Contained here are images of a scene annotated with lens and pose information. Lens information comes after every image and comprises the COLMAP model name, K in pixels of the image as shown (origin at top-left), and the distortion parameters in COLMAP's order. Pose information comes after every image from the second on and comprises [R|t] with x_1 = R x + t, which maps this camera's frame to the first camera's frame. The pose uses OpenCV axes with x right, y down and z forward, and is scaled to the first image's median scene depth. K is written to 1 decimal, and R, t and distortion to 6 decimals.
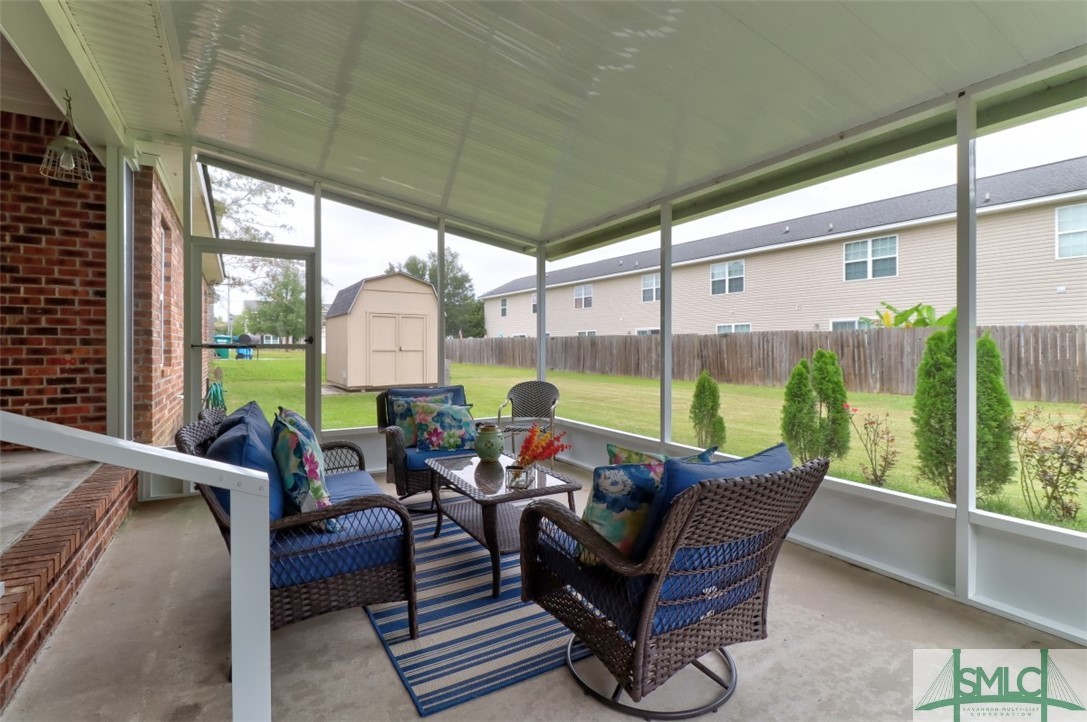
lens RADIAL K [[516.5, 0, 557.0], [0, 516.5, 349.3], [0, 0, 1]] dist [-0.000623, -0.000254]
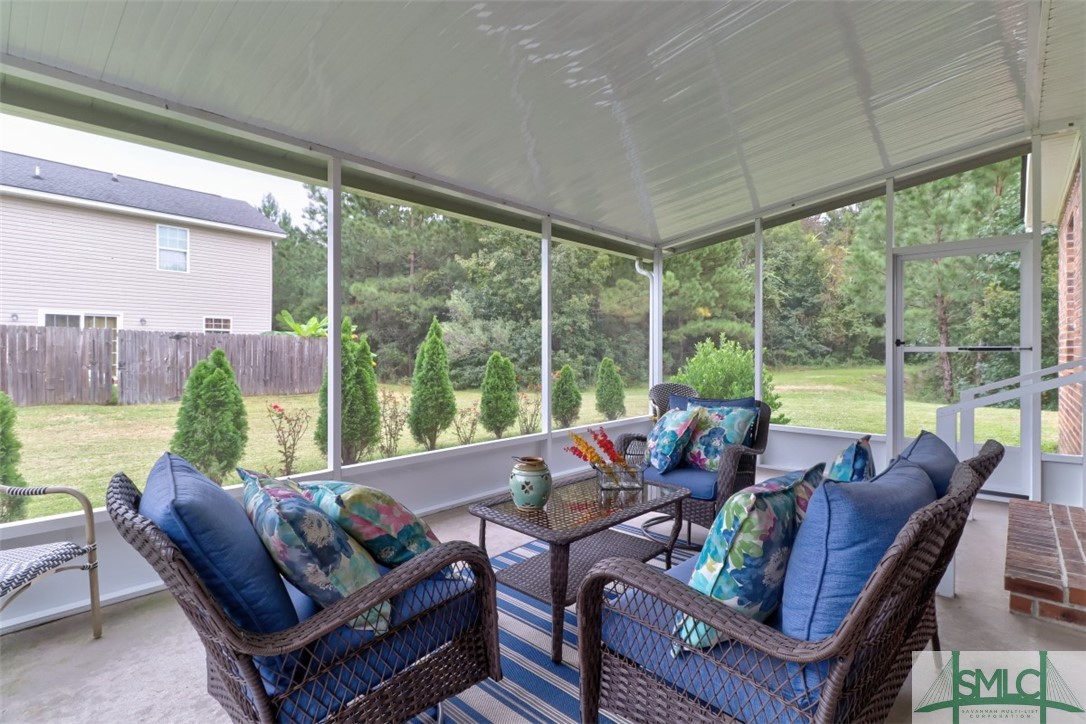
lens RADIAL K [[516.0, 0, 556.5], [0, 516.0, 350.3], [0, 0, 1]] dist [-0.000623, -0.000254]
pose [[-0.282972, -0.002305, 0.959125, -0.346253], [0.002472, 0.999992, 0.003133, -0.002106], [-0.959125, 0.003258, -0.282964, 0.488952]]
